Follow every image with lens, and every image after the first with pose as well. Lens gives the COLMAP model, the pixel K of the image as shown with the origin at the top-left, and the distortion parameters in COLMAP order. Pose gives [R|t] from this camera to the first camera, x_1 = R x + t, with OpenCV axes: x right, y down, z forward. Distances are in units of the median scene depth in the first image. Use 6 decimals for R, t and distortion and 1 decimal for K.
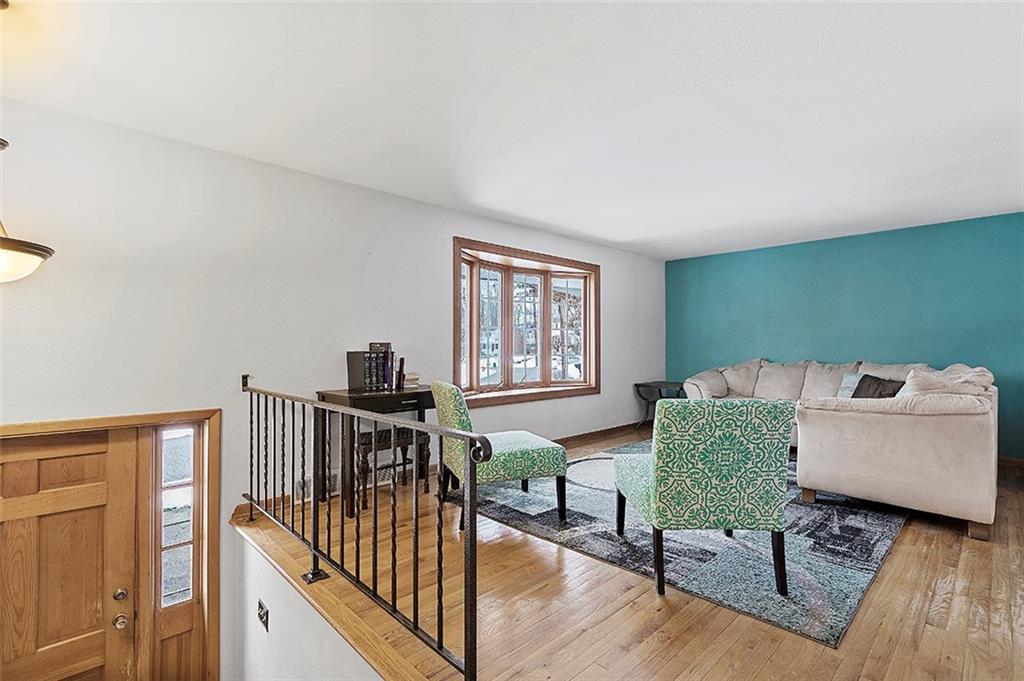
lens RADIAL K [[471.6, 0, 509.7], [0, 471.6, 342.7], [0, 0, 1]] dist [-0.005732, 0.002101]
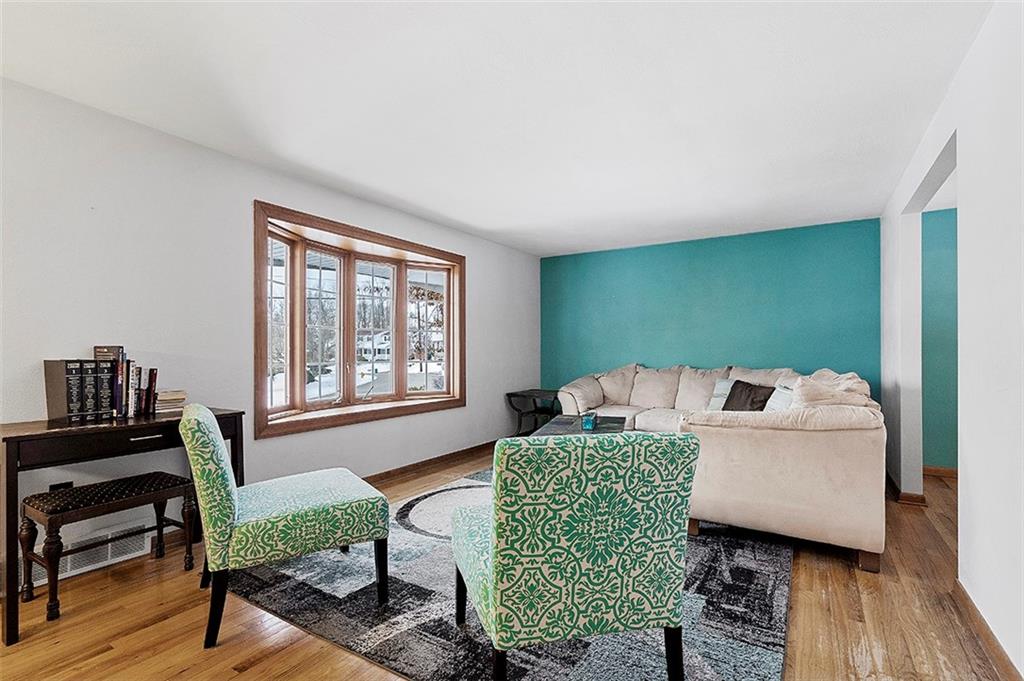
lens RADIAL K [[471.6, 0, 512.5], [0, 471.6, 348.3], [0, 0, 1]] dist [-0.005732, 0.002101]
pose [[0.970359, -0.000043, 0.241669, 0.119515], [-0.000312, 0.999999, 0.001433, 0.002154], [-0.241669, -0.001466, 0.970358, 0.261940]]
